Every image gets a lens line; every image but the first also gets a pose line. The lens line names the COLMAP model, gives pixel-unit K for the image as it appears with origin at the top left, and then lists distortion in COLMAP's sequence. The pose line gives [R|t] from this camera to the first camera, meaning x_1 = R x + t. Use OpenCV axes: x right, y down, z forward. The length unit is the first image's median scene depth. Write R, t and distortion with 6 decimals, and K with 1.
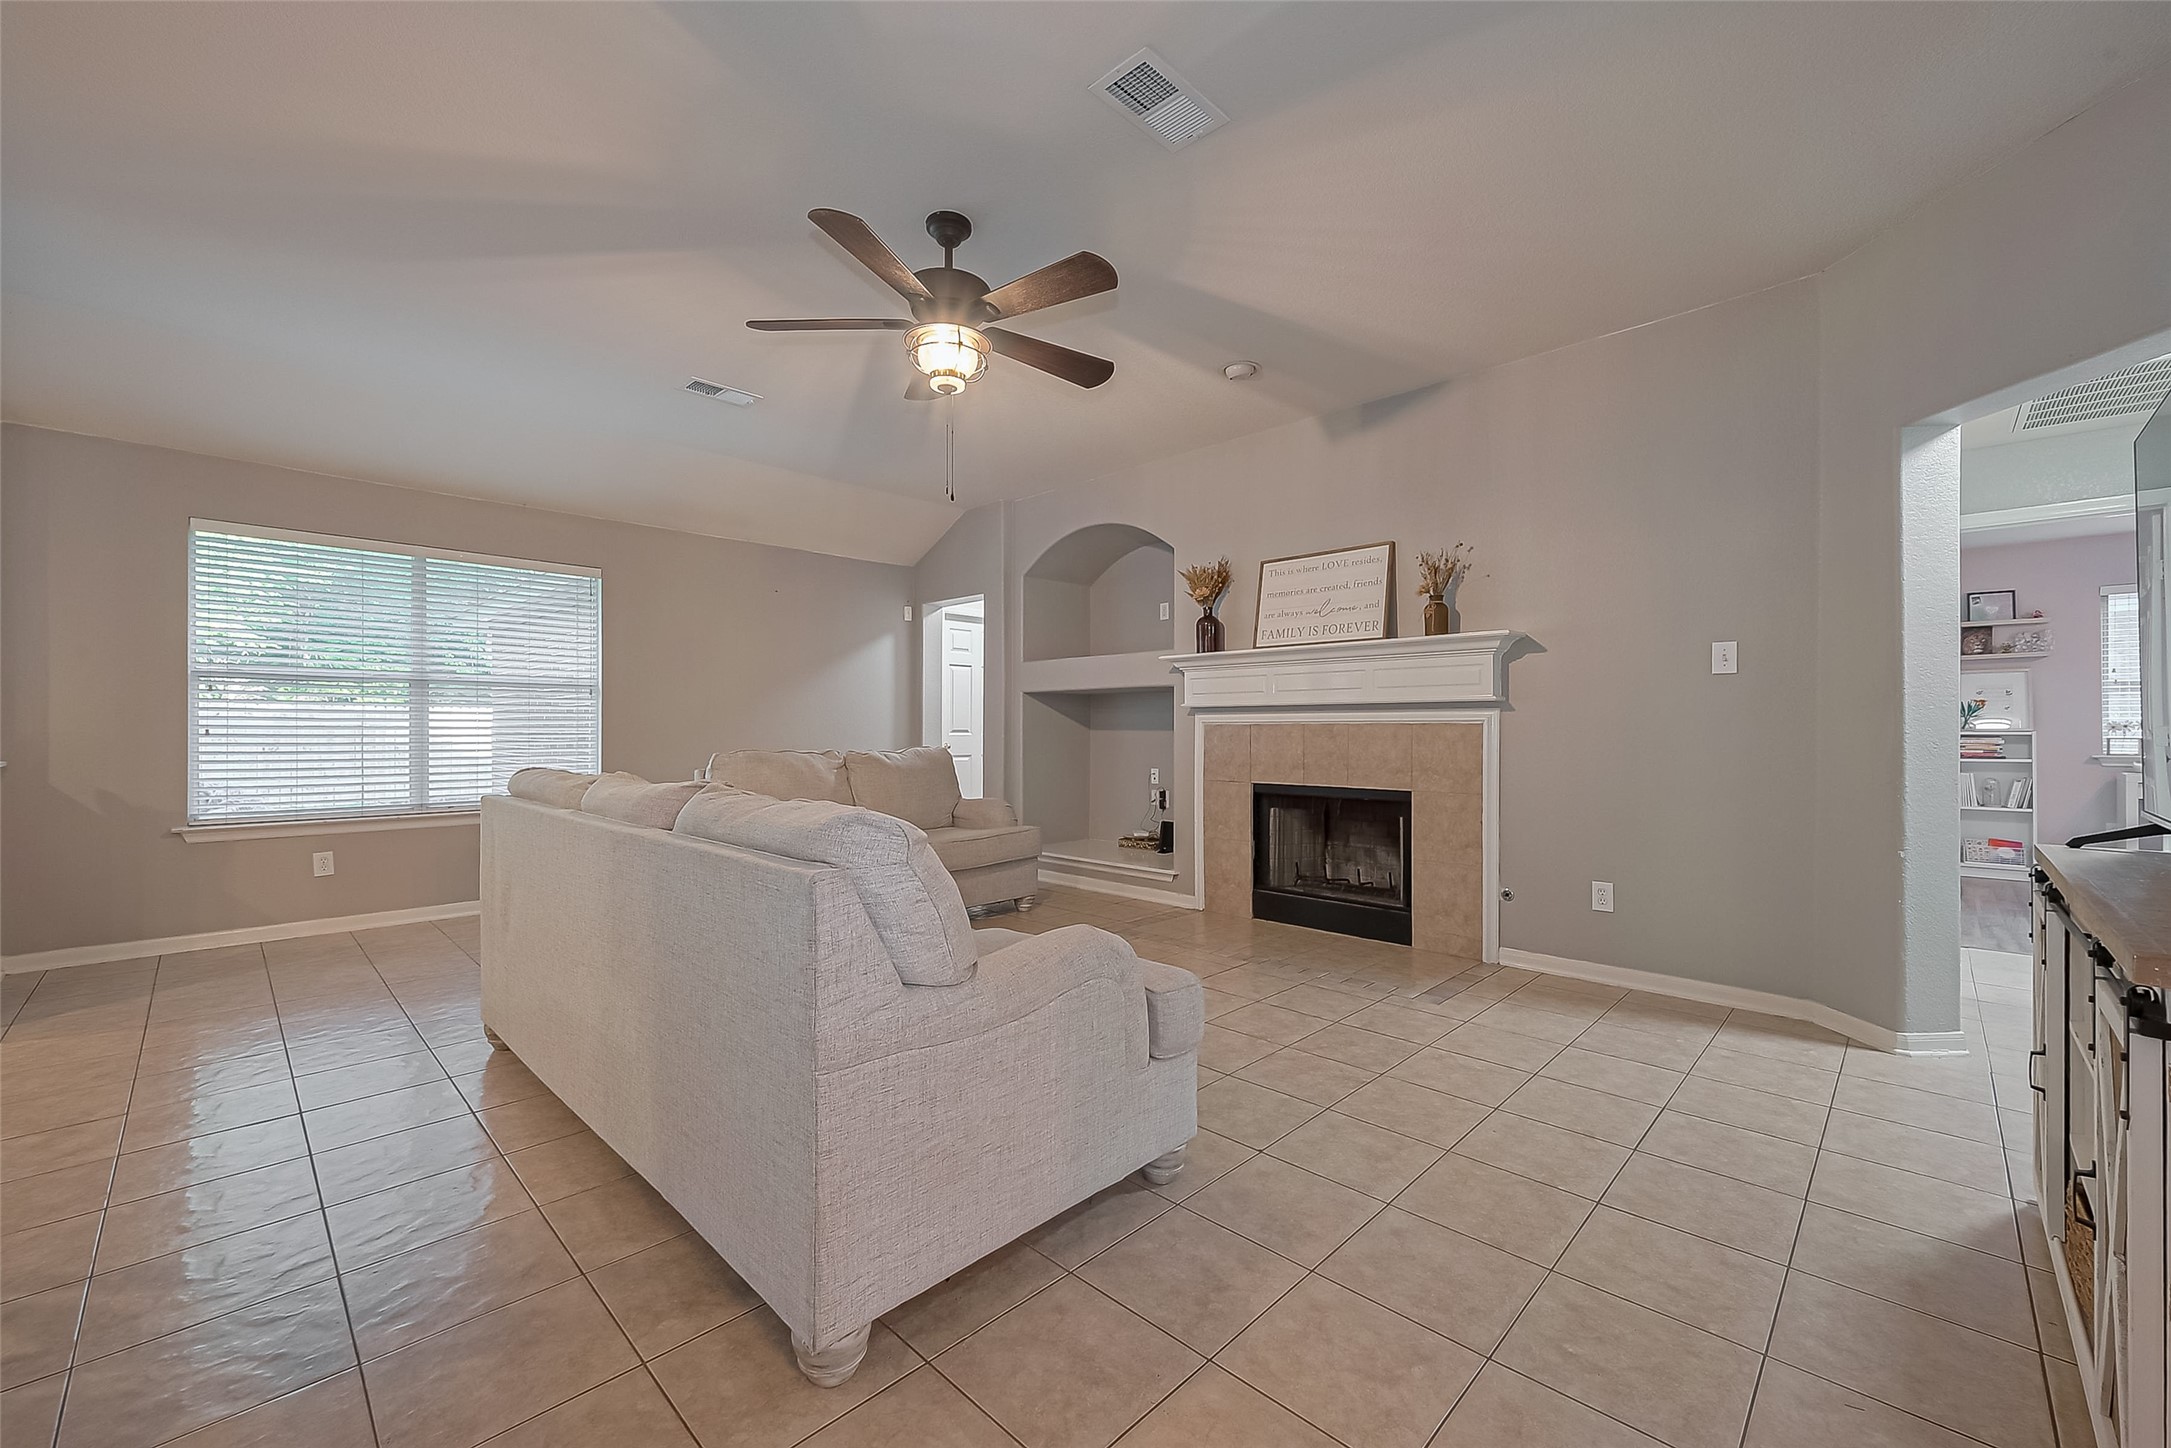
lens RADIAL K [[870.4, 0, 1083.9], [0, 870.4, 722.2], [0, 0, 1]] dist [0.000140, -0.001019]
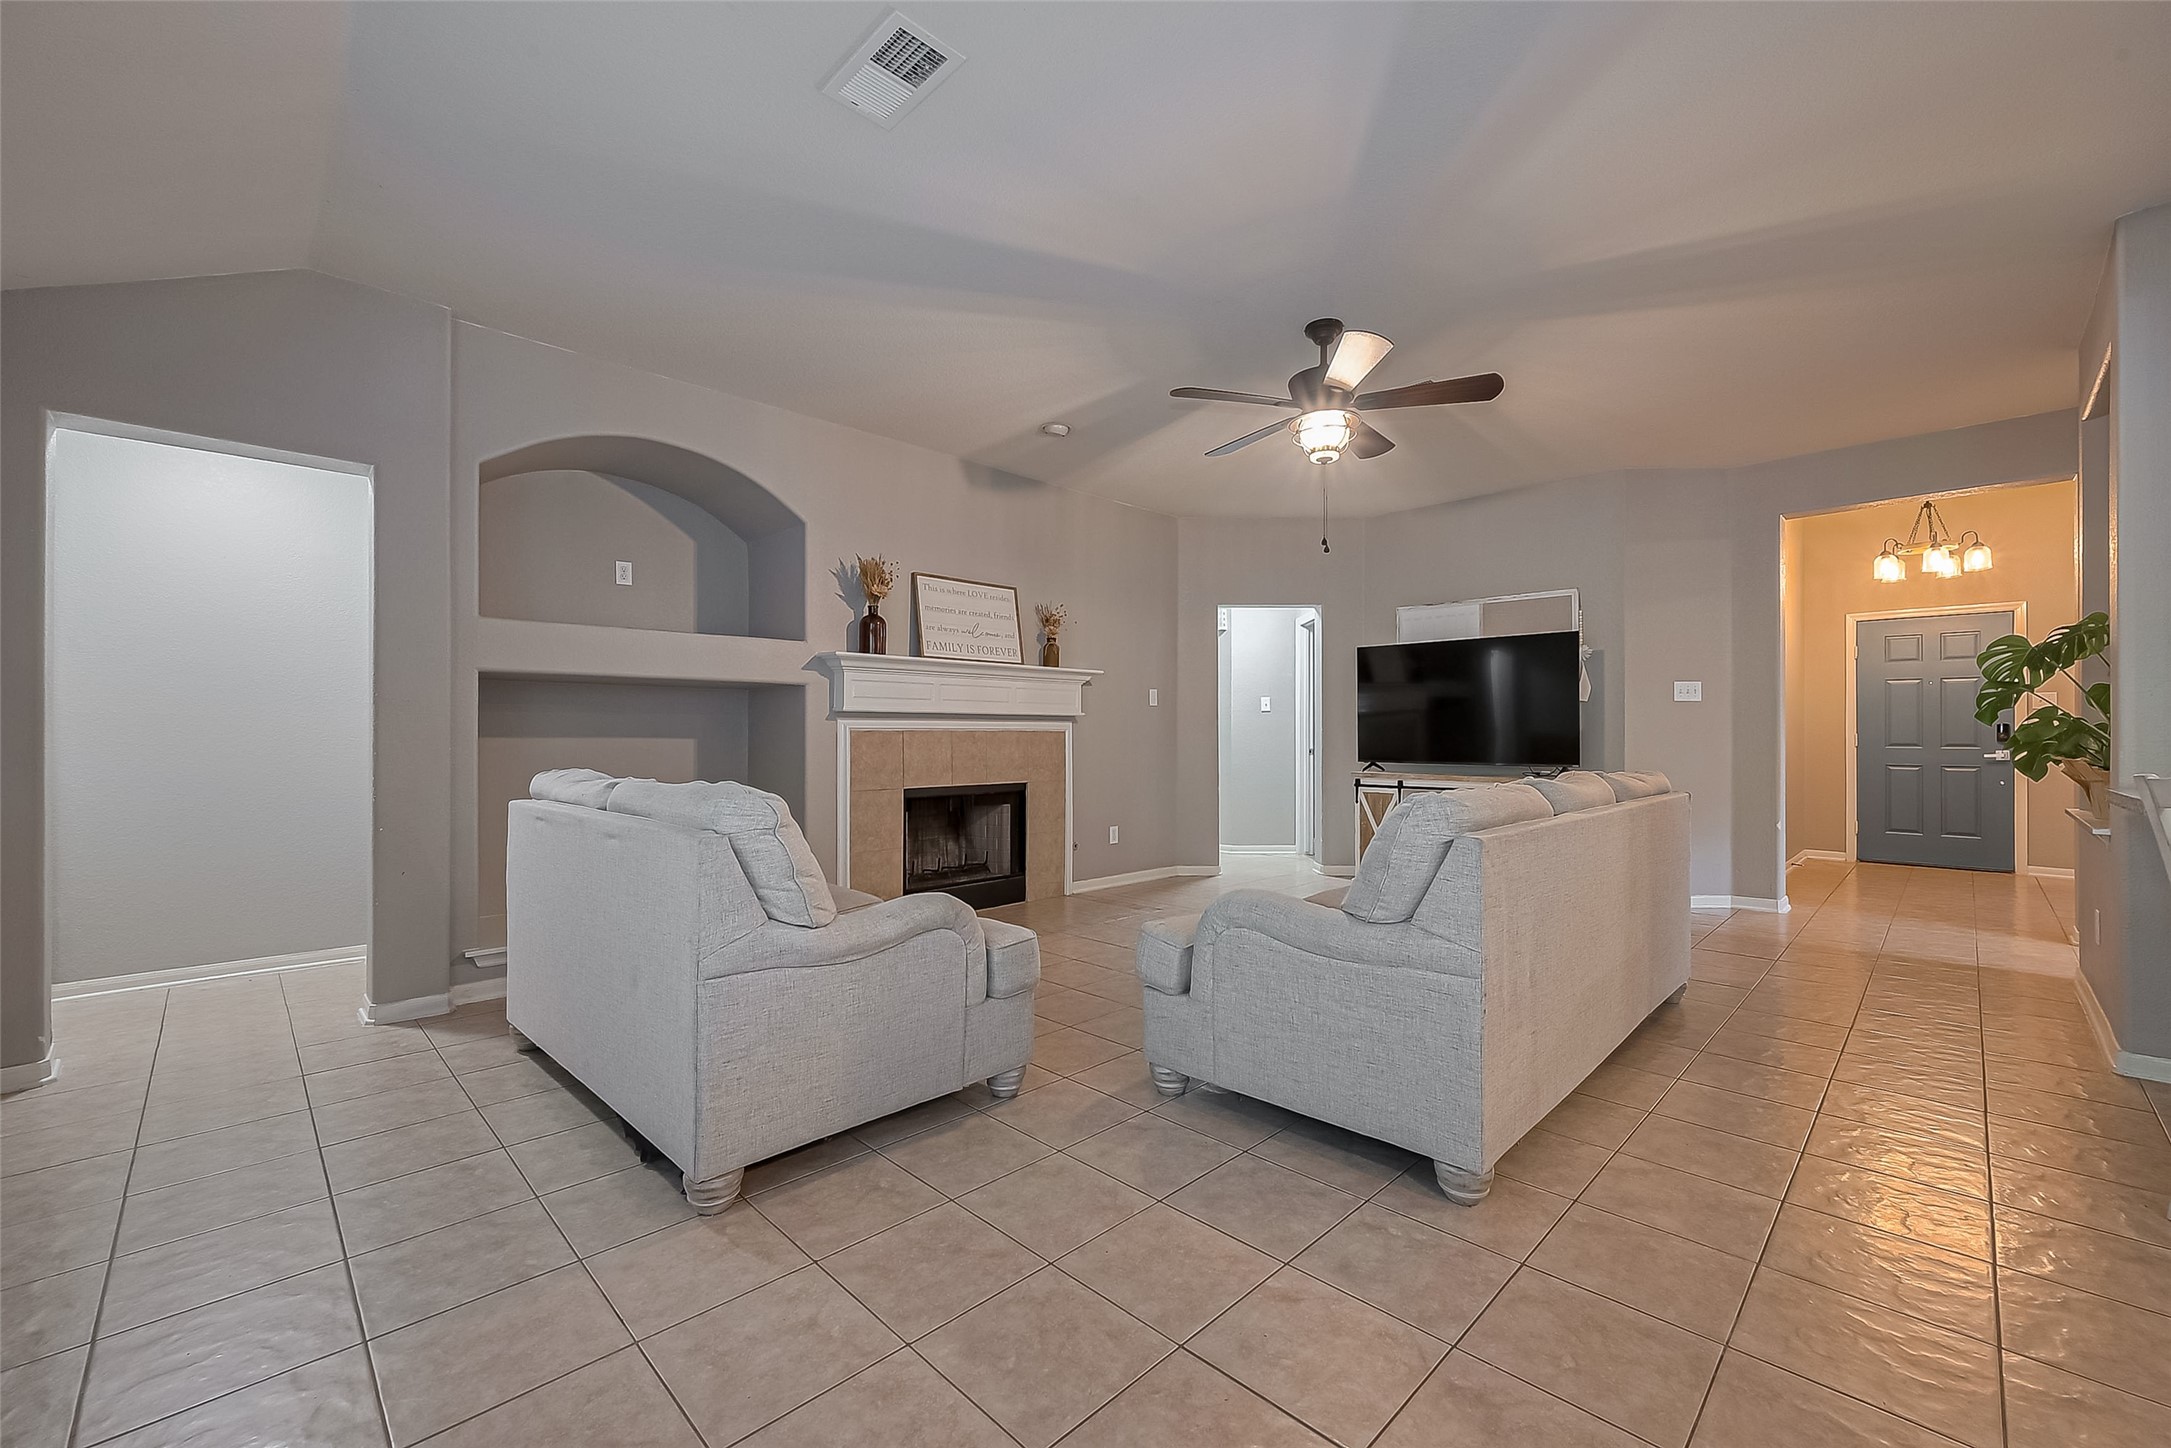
lens RADIAL K [[870.4, 0, 1089.3], [0, 870.4, 738.5], [0, 0, 1]] dist [0.000140, -0.001019]
pose [[0.010253, -0.000598, 0.999947, -0.860630], [-0.005091, 0.999987, 0.000651, 0.010432], [-0.999934, -0.005097, 0.010250, 0.821722]]
